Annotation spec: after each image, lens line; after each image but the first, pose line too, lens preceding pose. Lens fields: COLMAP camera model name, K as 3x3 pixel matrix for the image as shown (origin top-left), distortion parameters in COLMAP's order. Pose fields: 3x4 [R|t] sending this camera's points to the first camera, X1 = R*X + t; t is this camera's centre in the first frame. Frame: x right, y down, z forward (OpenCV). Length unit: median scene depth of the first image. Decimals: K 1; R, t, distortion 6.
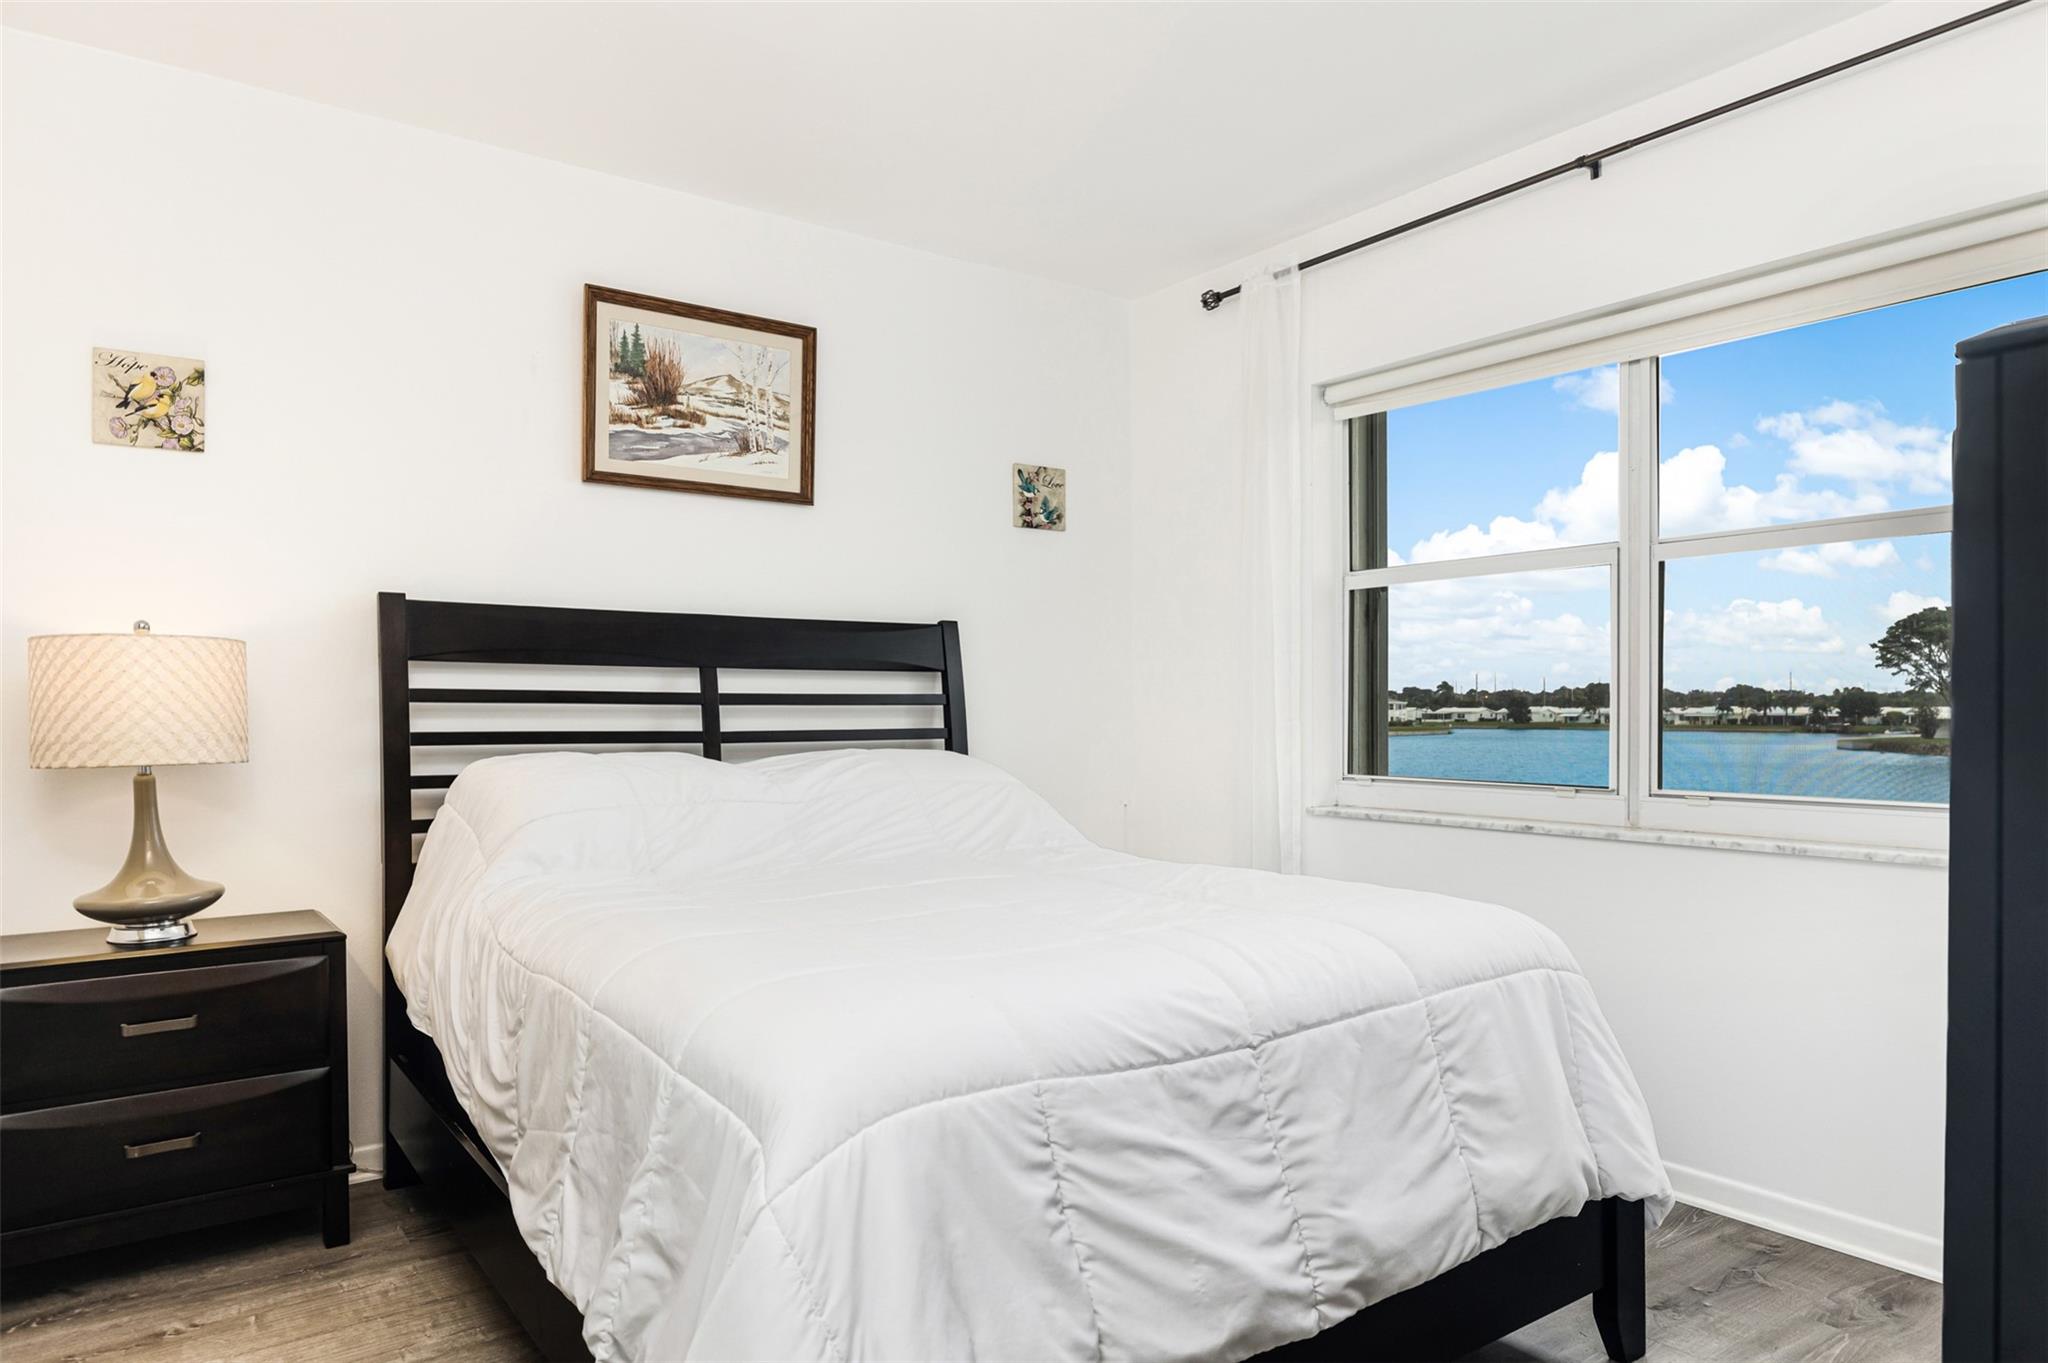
lens RADIAL K [[1312.9, 0, 1032.2], [0, 1312.9, 690.3], [0, 0, 1]] dist [0.006801, 0.000344]
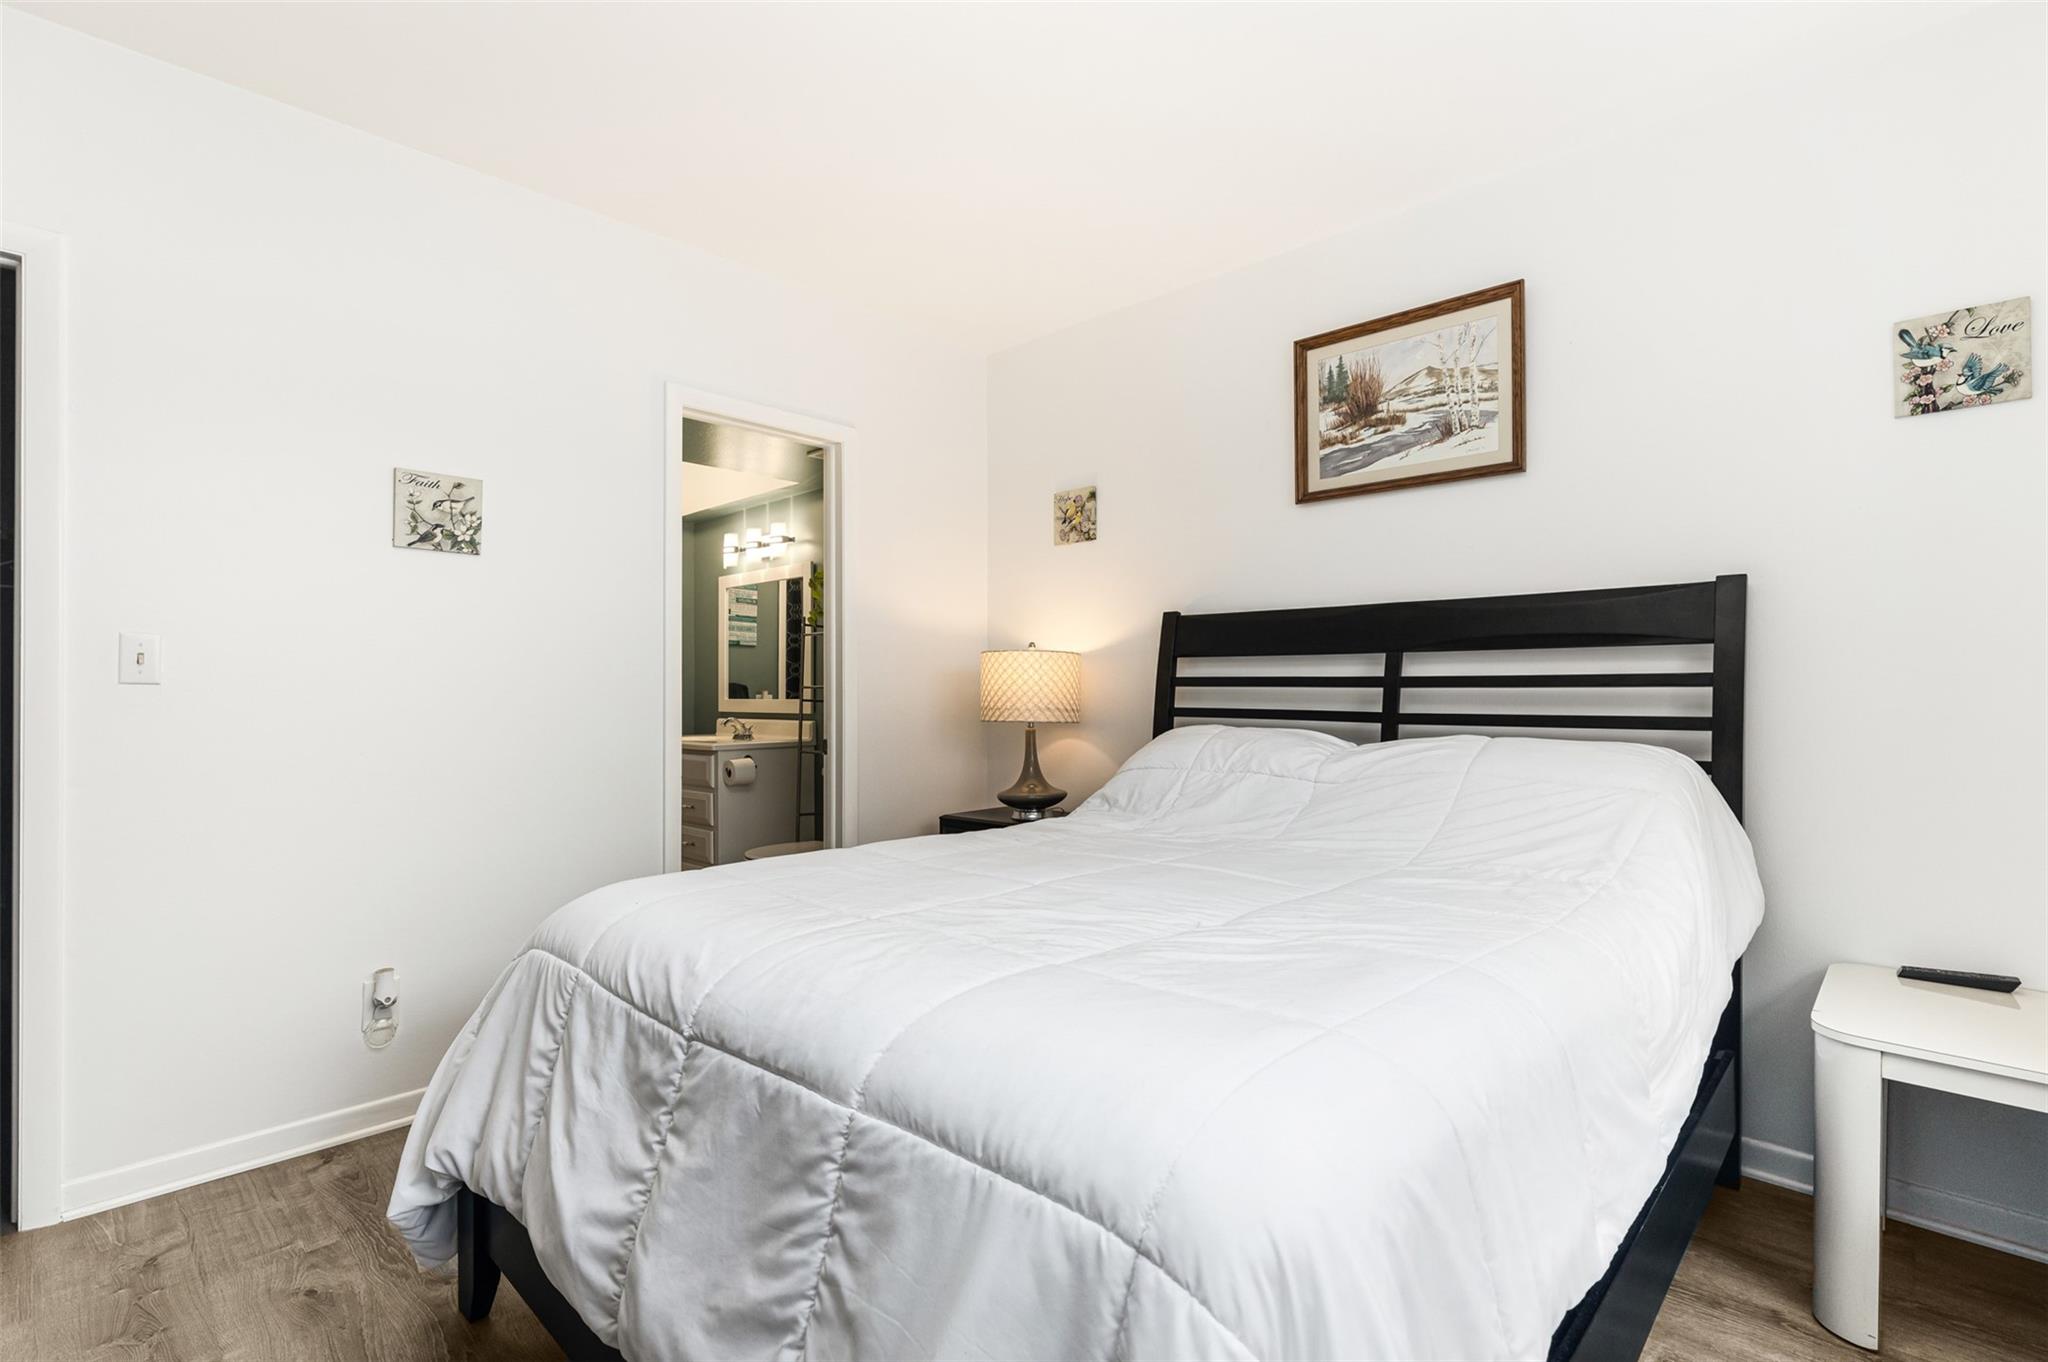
lens RADIAL K [[943.3, 0, 1022.6], [0, 943.3, 687.2], [0, 0, 1]] dist [0.002705, -0.000082]
pose [[0.174411, -0.003995, -0.984665, 0.454481], [0.010413, 0.999943, -0.002213, 0.009503], [0.984618, -0.009868, 0.174442, 0.571517]]
